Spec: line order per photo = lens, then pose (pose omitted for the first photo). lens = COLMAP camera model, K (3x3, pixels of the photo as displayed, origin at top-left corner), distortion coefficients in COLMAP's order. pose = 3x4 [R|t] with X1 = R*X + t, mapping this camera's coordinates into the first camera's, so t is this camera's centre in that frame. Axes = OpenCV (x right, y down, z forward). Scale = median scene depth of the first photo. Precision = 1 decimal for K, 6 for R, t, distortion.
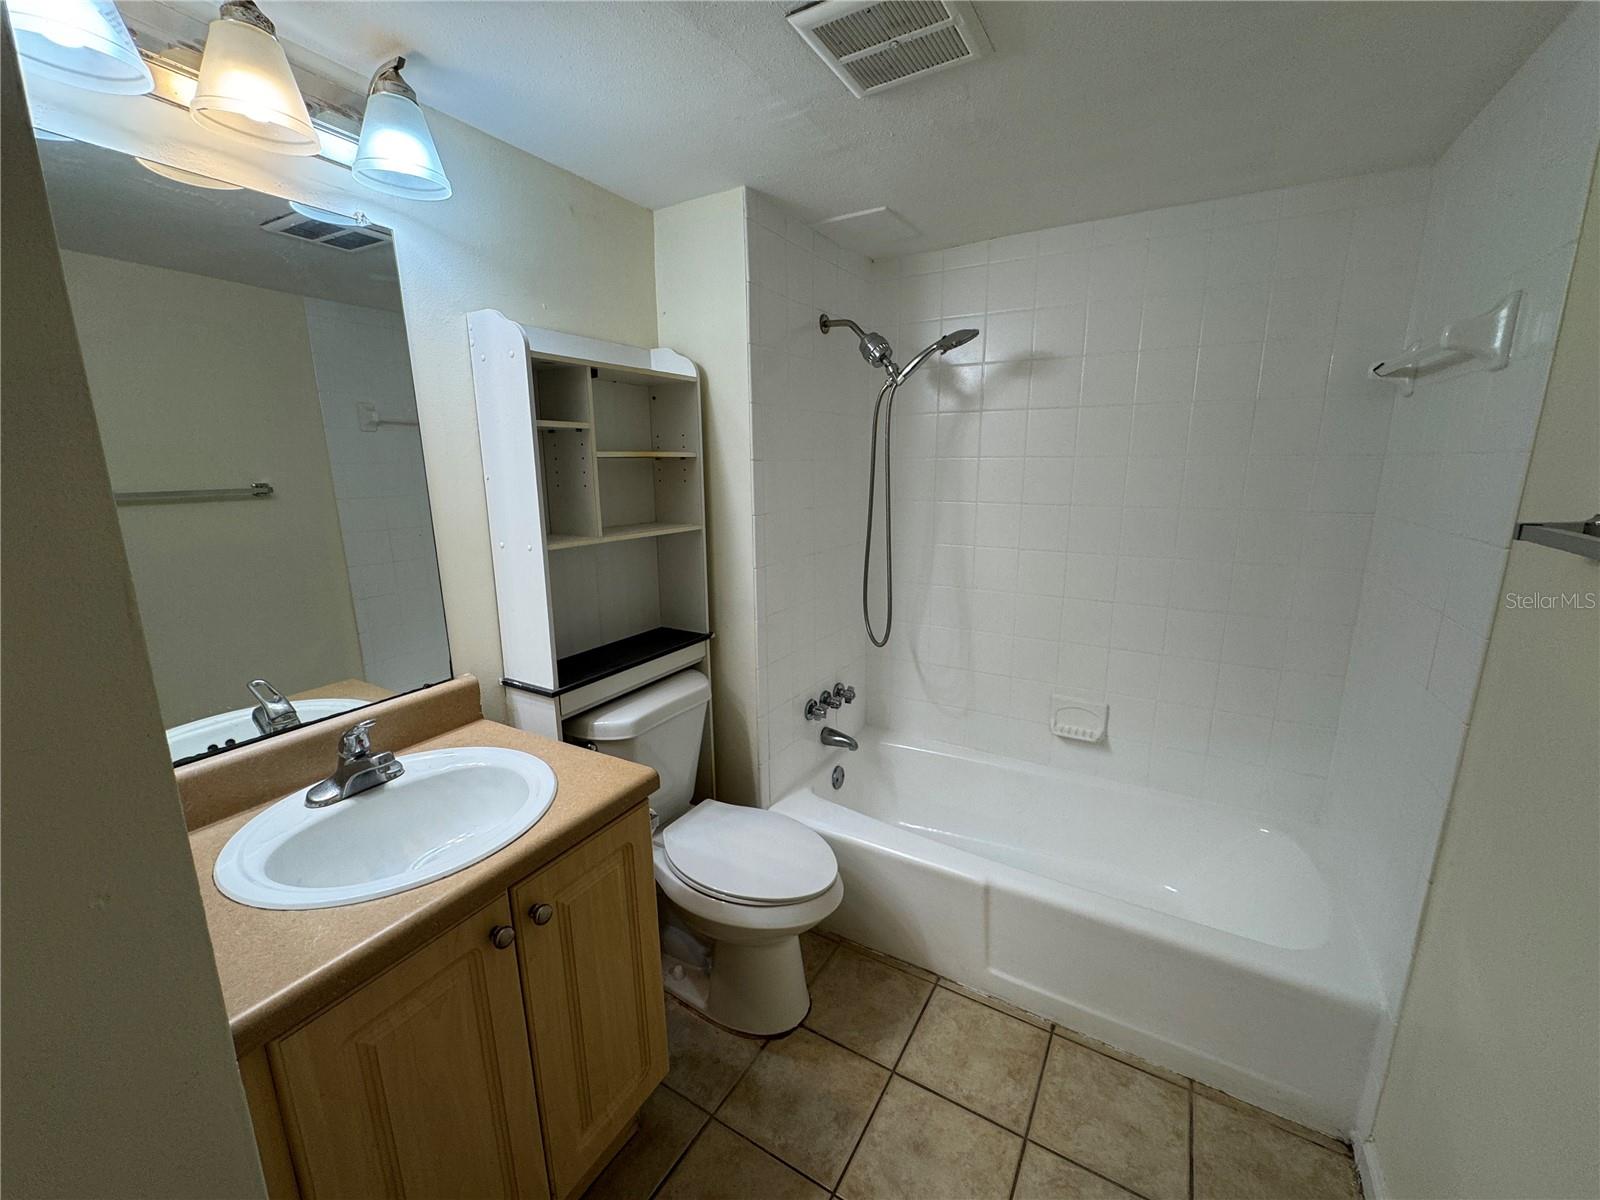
lens RADIAL K [[642.3, 0, 800.0], [0, 642.3, 601.3], [0, 0, 1]] dist [-0.001943, -0.000279]
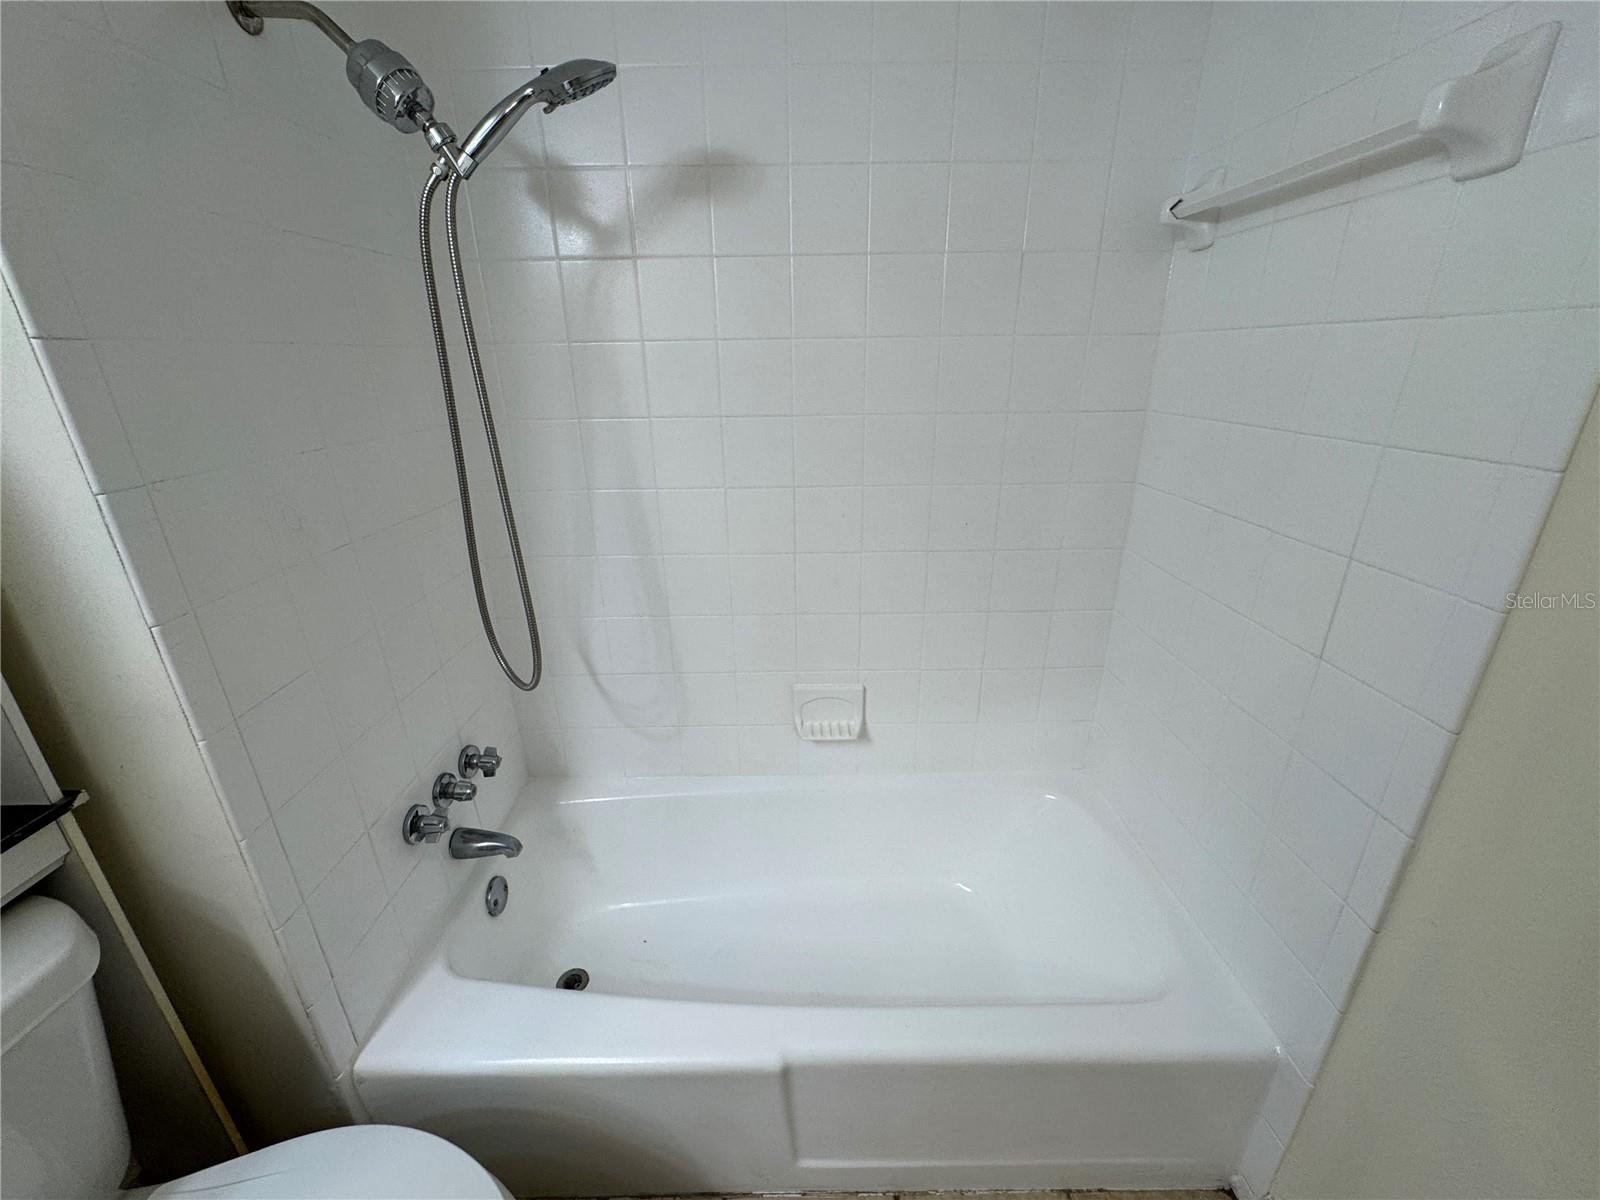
lens RADIAL K [[642.3, 0, 796.6], [0, 642.3, 599.5], [0, 0, 1]] dist [-0.001943, -0.000279]
pose [[0.859381, -0.188043, 0.475503, 0.074246], [0.119016, 0.977944, 0.171639, -0.076311], [-0.497291, -0.090911, 0.862807, 0.401212]]
